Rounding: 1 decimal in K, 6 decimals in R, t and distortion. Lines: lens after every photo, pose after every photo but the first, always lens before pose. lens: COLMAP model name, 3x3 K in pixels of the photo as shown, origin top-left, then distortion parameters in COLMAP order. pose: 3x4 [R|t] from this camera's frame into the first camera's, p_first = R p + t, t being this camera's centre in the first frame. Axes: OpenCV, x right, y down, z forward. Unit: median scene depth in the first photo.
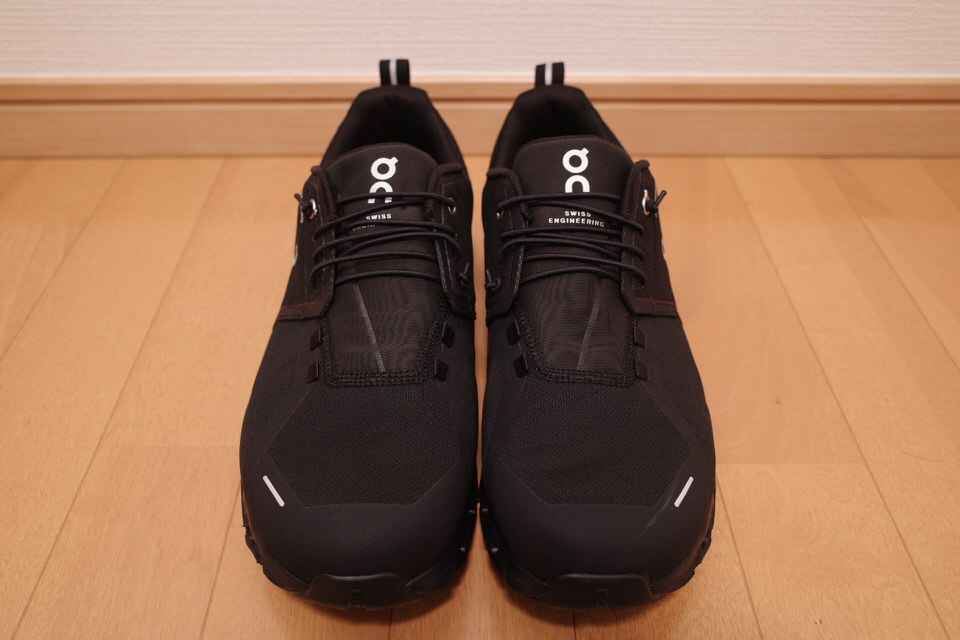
lens RADIAL K [[846.0, 0, 477.2], [0, 846.0, 324.2], [0, 0, 1]] dist [-0.050682, 0.073199]
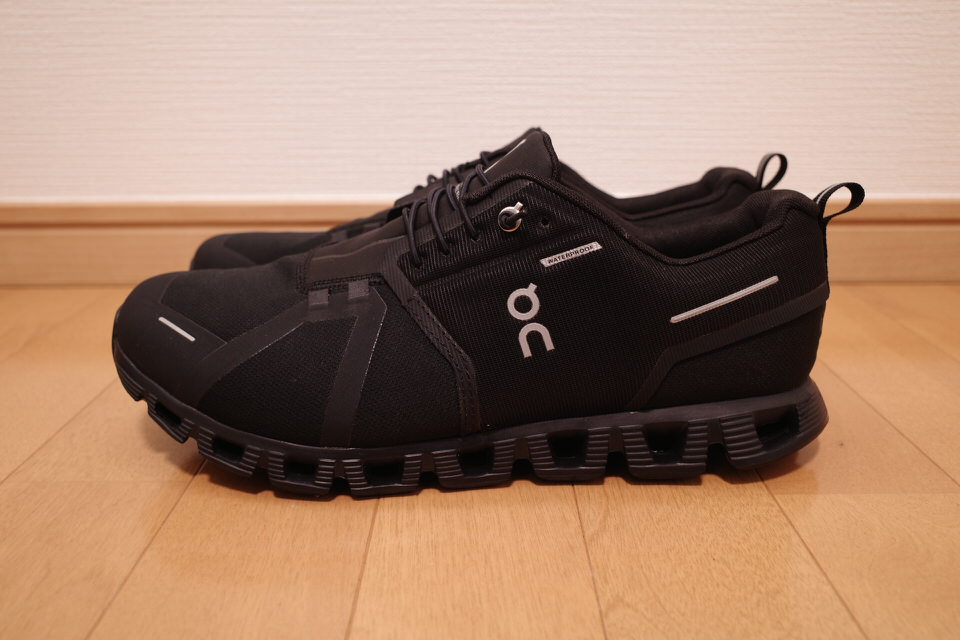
lens RADIAL K [[846.0, 0, 479.1], [0, 846.0, 315.7], [0, 0, 1]] dist [-0.050682, 0.073199]
pose [[0.999917, -0.005748, -0.011491, 0.011600], [0.000332, 0.905598, -0.424138, 0.266431], [0.012845, 0.424099, 0.905525, 0.163026]]
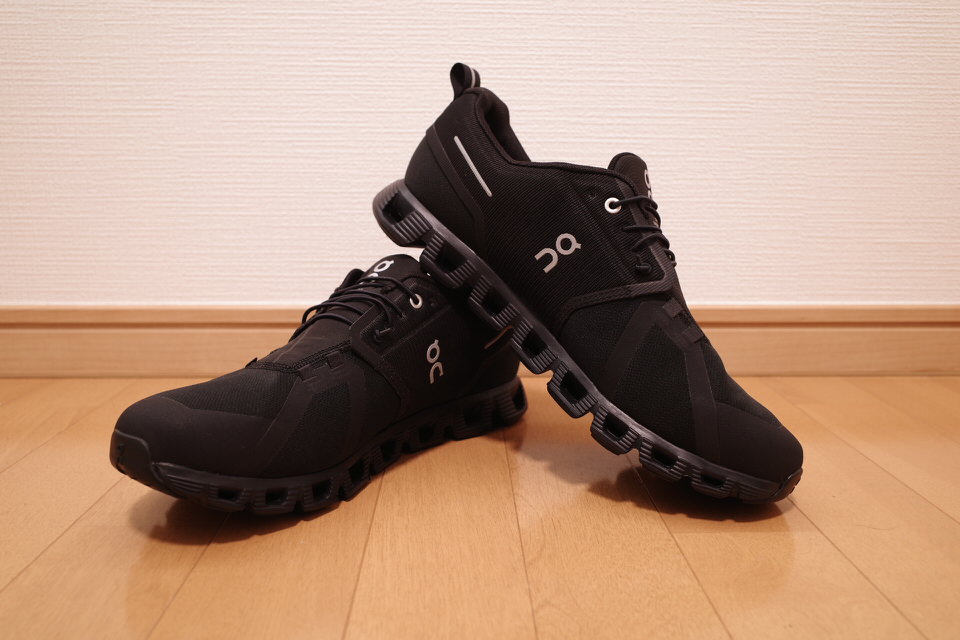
lens RADIAL K [[846.0, 0, 482.8], [0, 846.0, 320.7], [0, 0, 1]] dist [-0.050682, 0.073199]
pose [[0.999865, -0.003928, 0.015956, 0.026327], [0.011712, 0.851441, -0.524320, 0.368027], [-0.011526, 0.524436, 0.851372, -0.004869]]
